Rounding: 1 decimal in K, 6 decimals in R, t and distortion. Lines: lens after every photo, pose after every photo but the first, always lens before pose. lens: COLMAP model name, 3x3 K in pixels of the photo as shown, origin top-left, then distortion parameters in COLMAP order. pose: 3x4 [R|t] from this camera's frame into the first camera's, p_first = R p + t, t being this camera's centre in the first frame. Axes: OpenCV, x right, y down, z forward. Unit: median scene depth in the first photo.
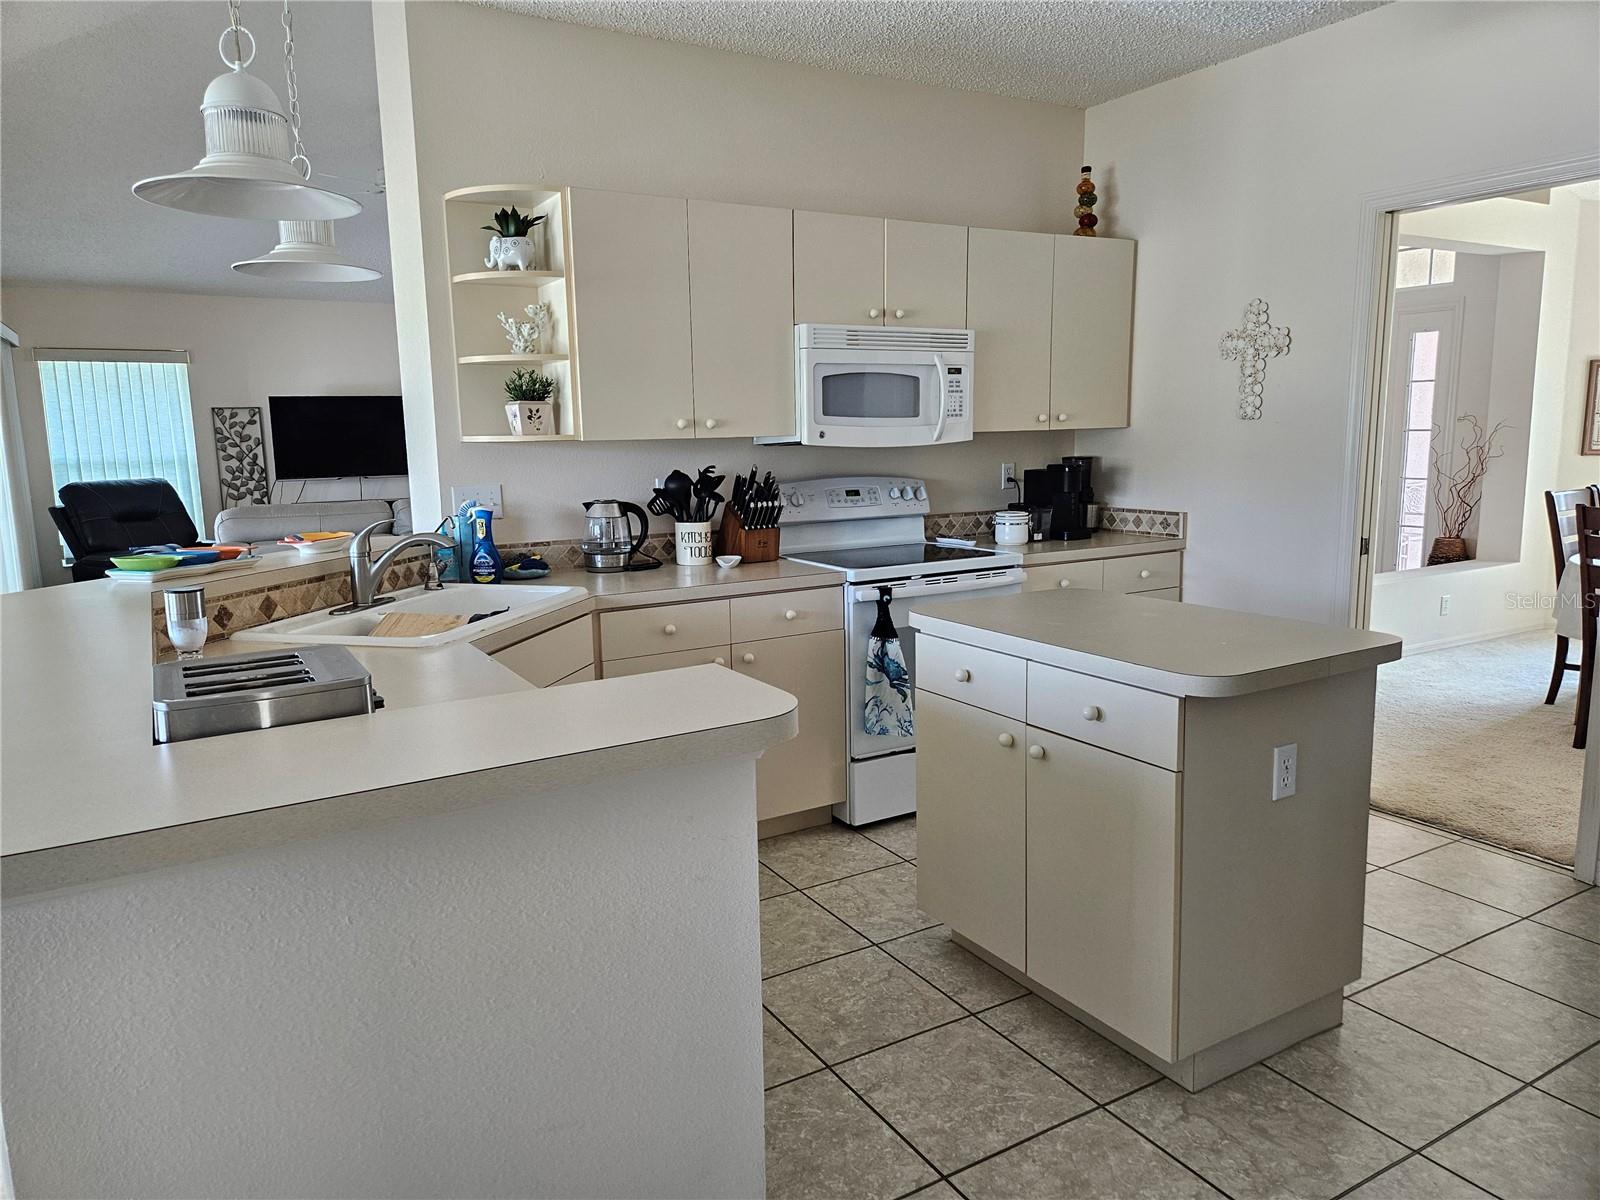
lens RADIAL K [[1080.7, 0, 790.8], [0, 1080.7, 587.0], [0, 0, 1]] dist [0.069143, -0.051908]
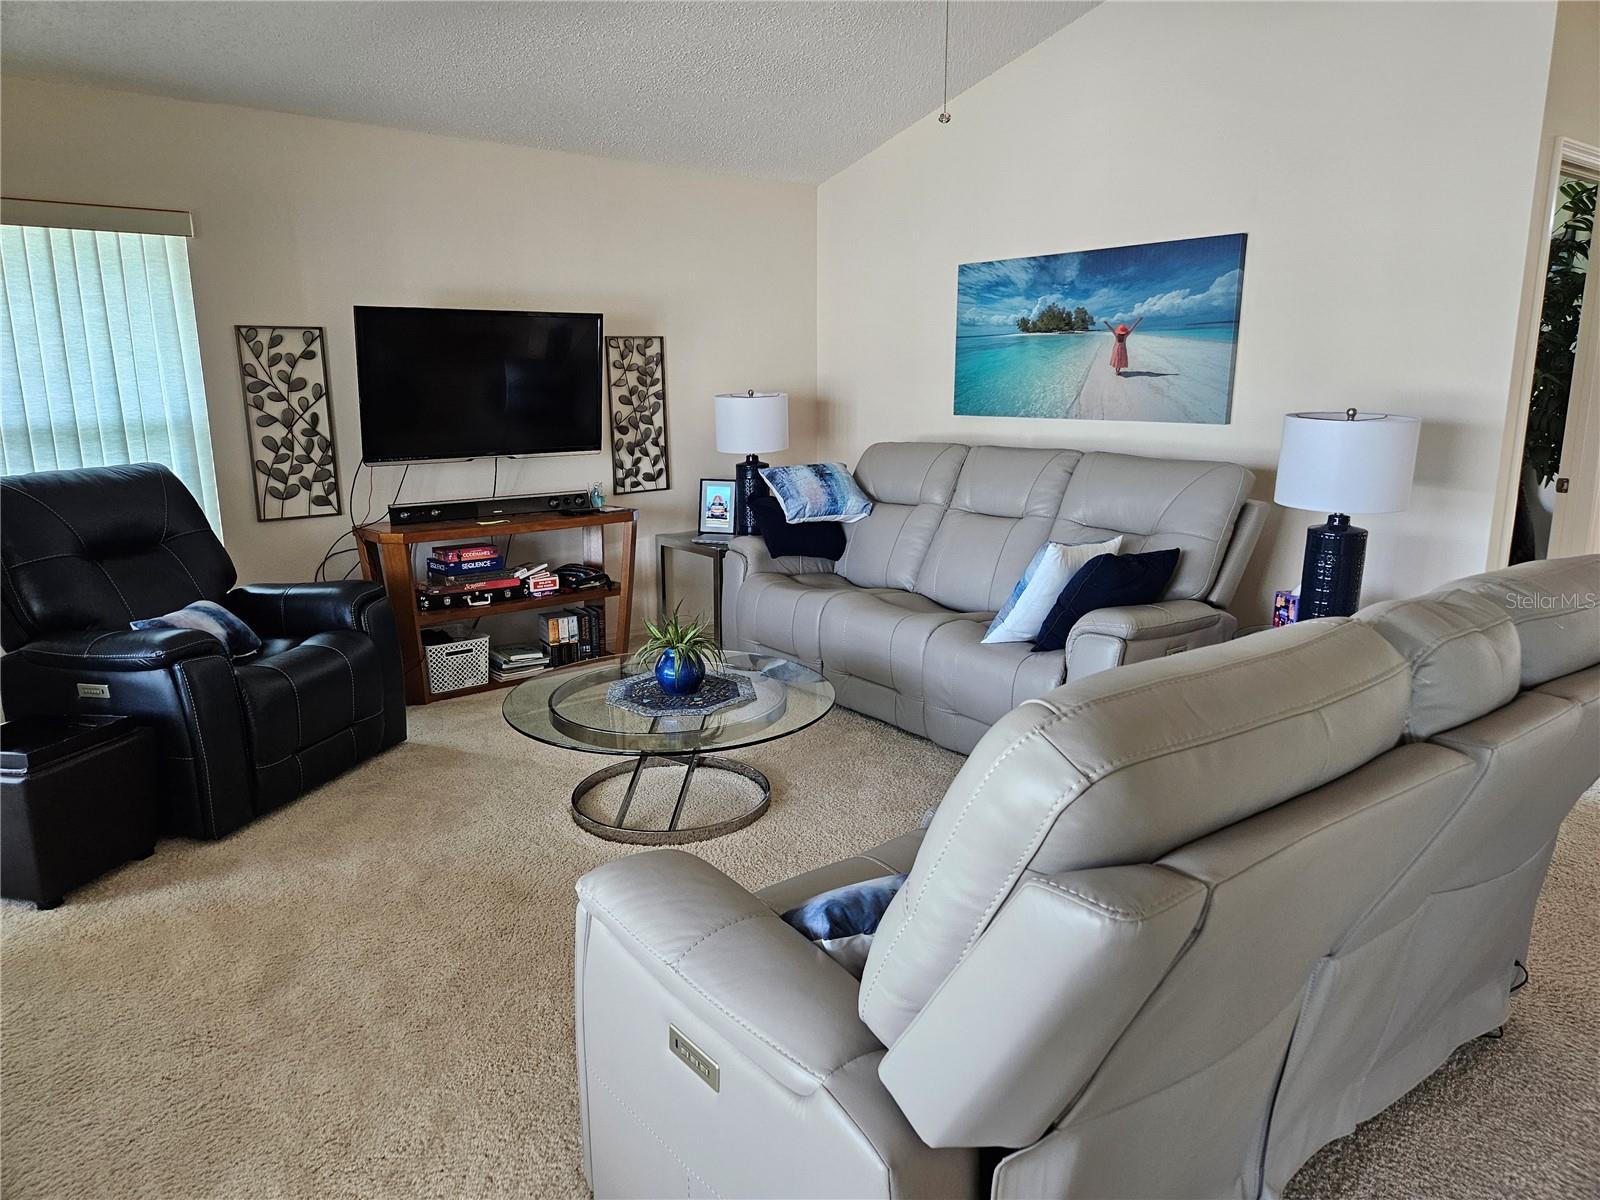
lens RADIAL K [[1080.7, 0, 798.2], [0, 1080.7, 592.6], [0, 0, 1]] dist [0.069143, -0.051908]
pose [[0.989744, -0.013330, 0.142230, -0.159166], [0.005387, 0.998411, 0.056086, -0.029970], [-0.142752, -0.054745, 0.988243, 0.204443]]
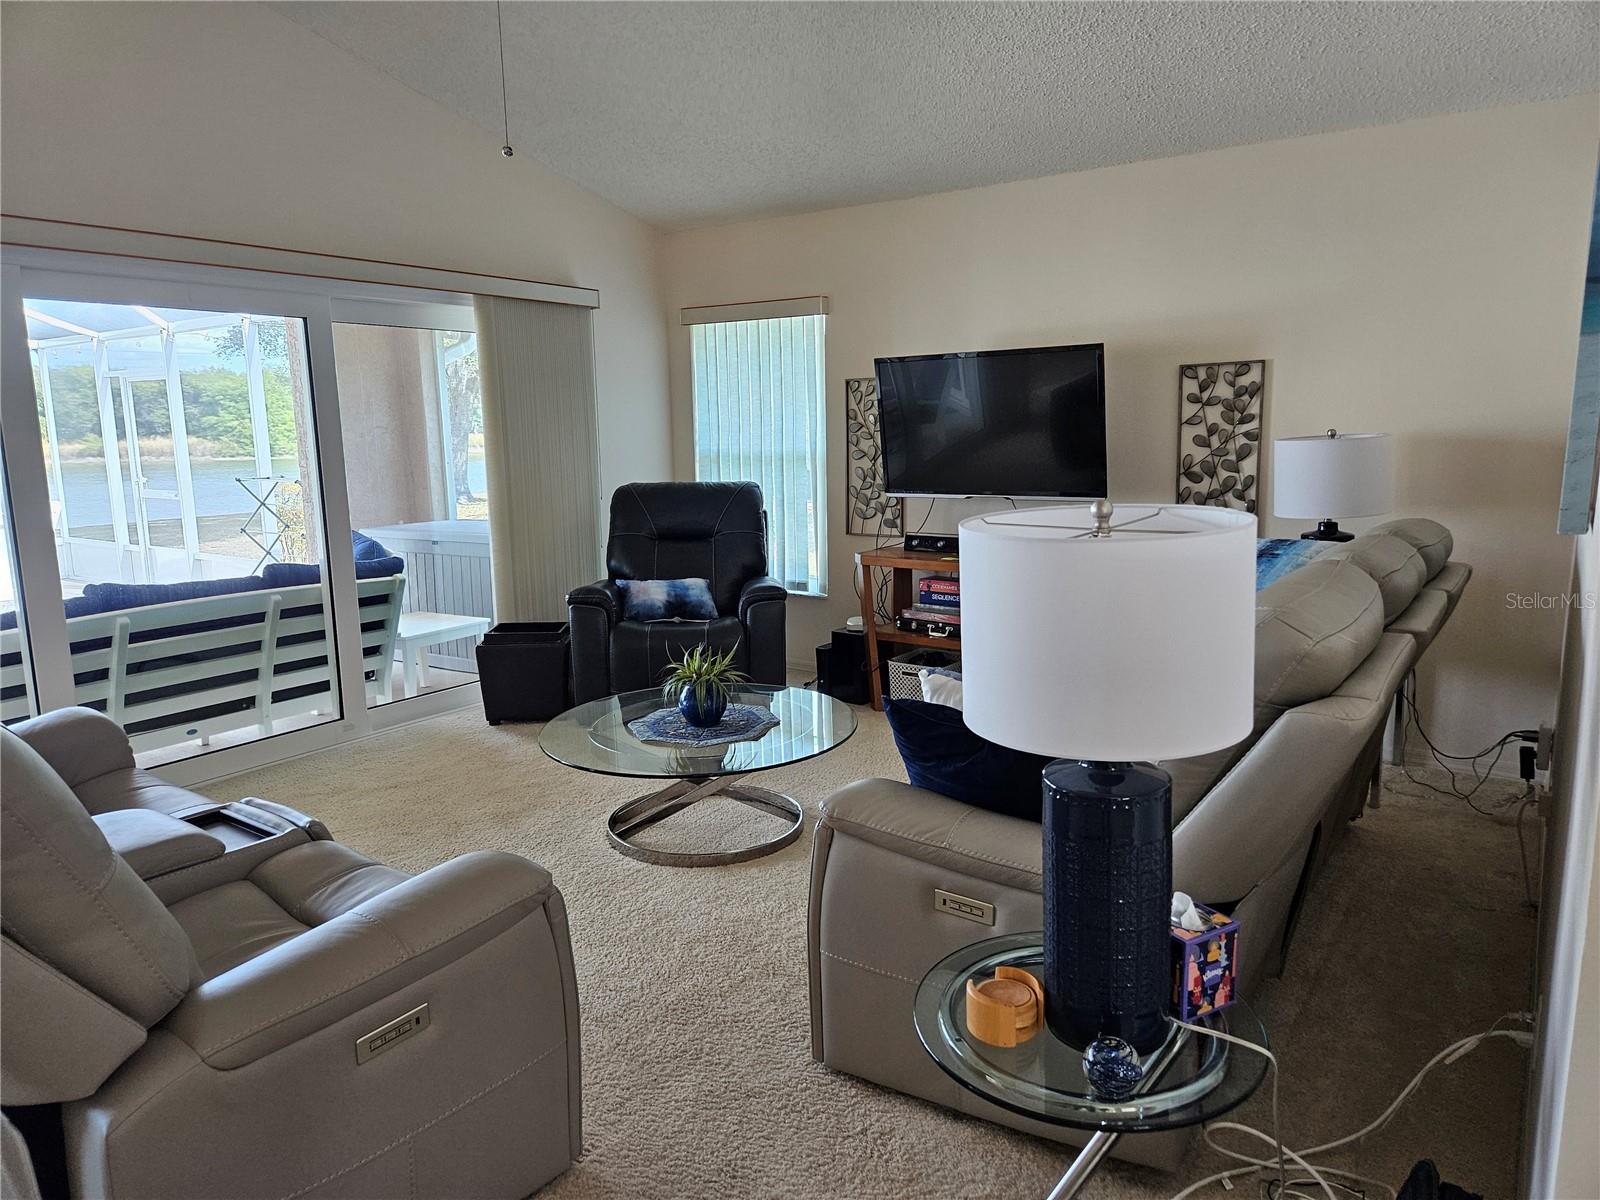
lens RADIAL K [[1080.7, 0, 805.0], [0, 1080.7, 608.1], [0, 0, 1]] dist [0.069143, -0.051908]
pose [[0.420630, 0.168601, -0.891428, 0.034956], [-0.121953, 0.984170, 0.128597, -0.051117], [0.898998, 0.054620, 0.434533, 0.330163]]
